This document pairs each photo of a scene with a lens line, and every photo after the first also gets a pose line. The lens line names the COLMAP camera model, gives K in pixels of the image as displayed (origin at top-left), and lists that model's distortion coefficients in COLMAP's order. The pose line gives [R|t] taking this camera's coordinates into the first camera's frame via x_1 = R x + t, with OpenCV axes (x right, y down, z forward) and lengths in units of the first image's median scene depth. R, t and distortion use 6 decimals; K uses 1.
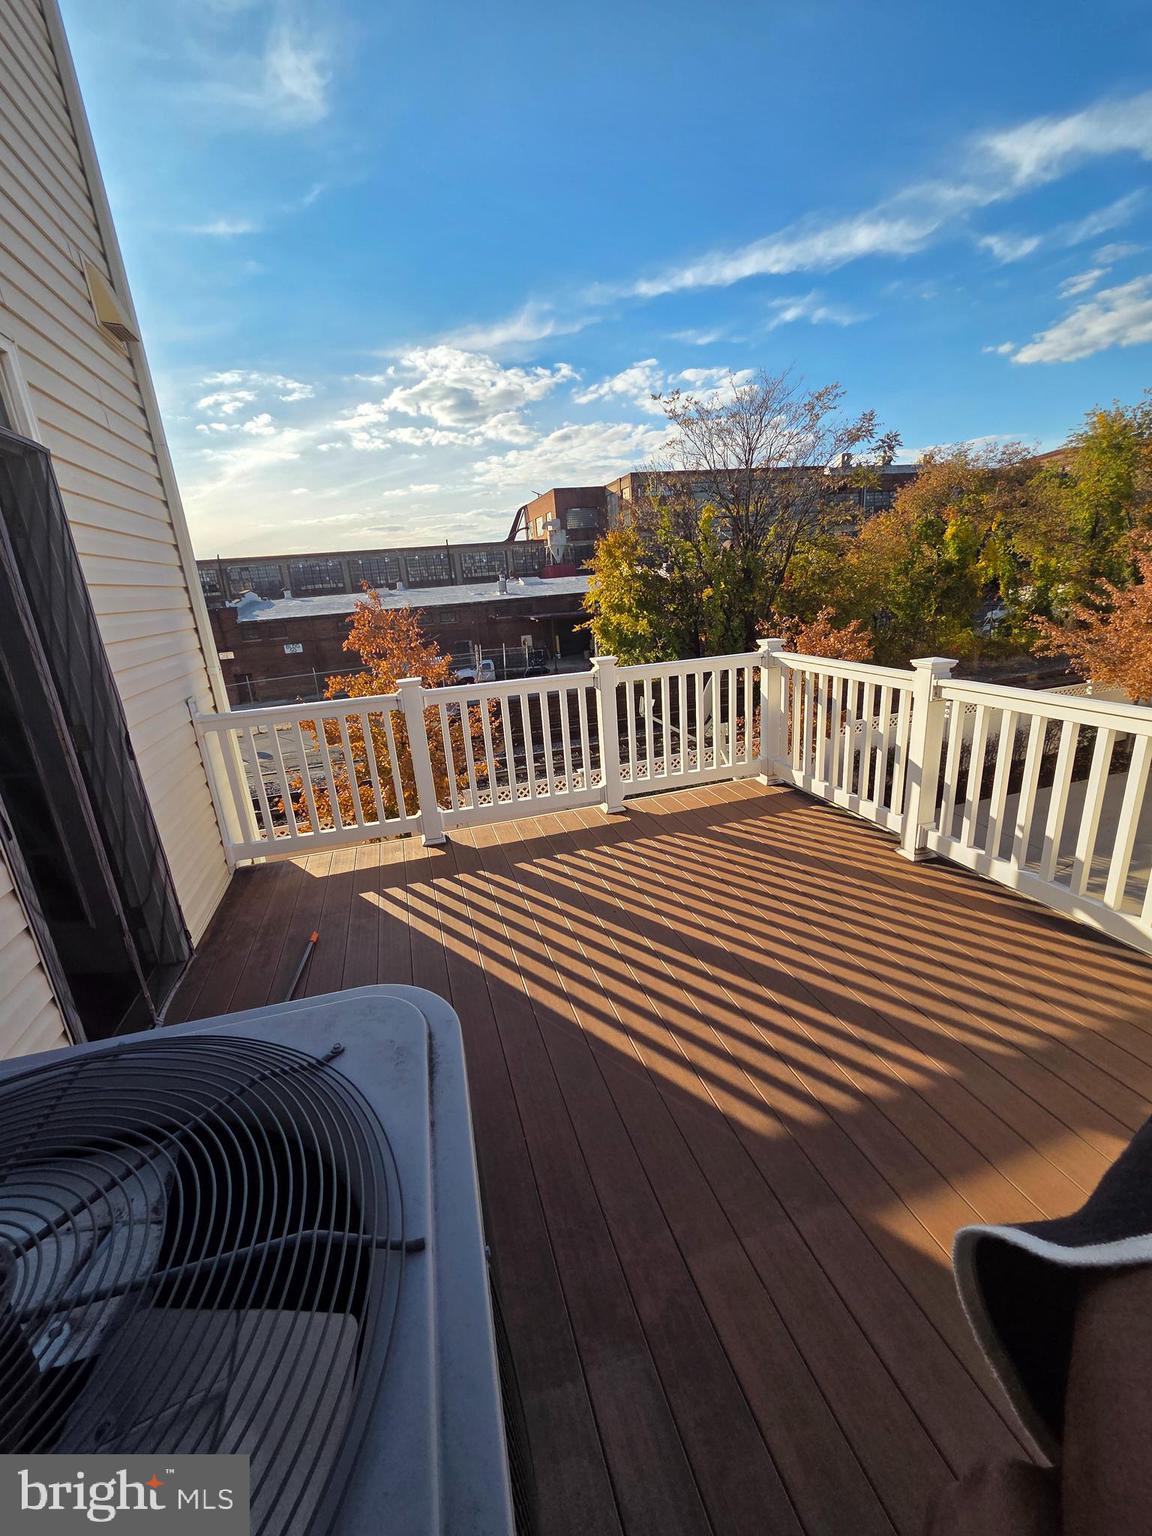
lens RADIAL K [[629.1, 0, 572.6], [0, 629.1, 766.5], [0, 0, 1]] dist [-0.001651, 0.000113]
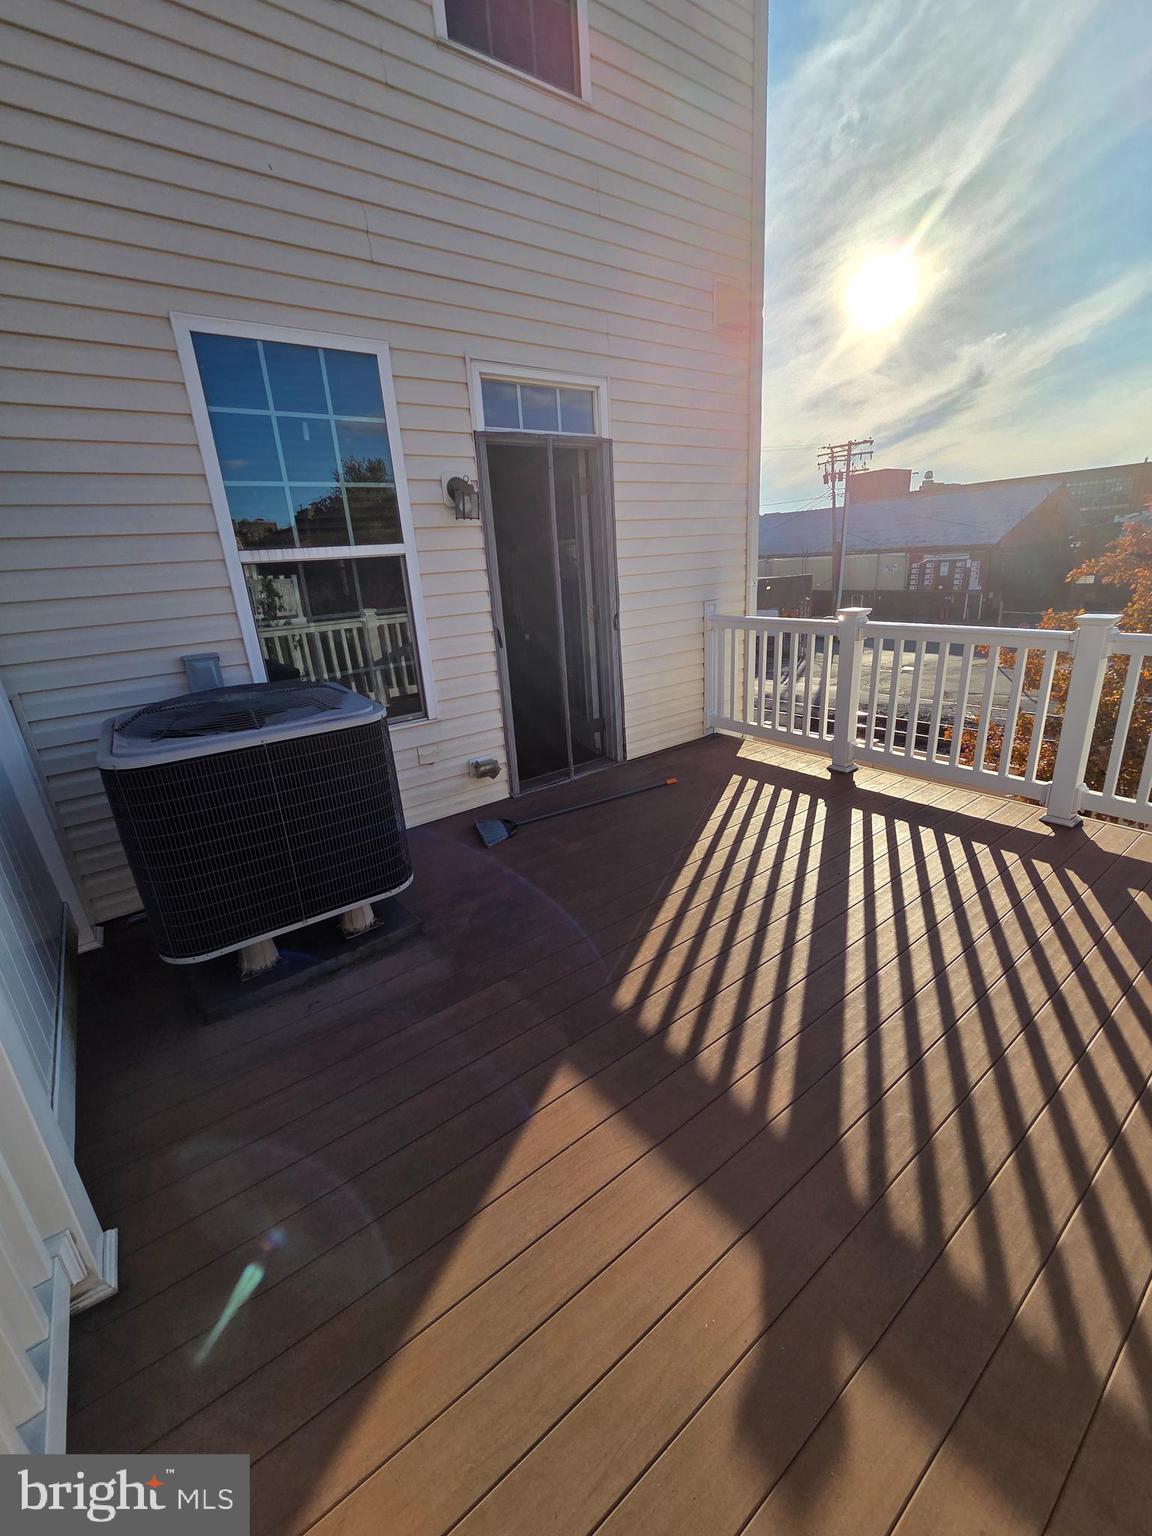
lens RADIAL K [[629.1, 0, 584.0], [0, 629.1, 767.5], [0, 0, 1]] dist [-0.001651, 0.000113]
pose [[0.377623, 0.353046, -0.856014, 0.524975], [-0.231339, 0.931116, 0.281967, -0.080395], [0.896595, 0.091552, 0.433284, 0.160915]]
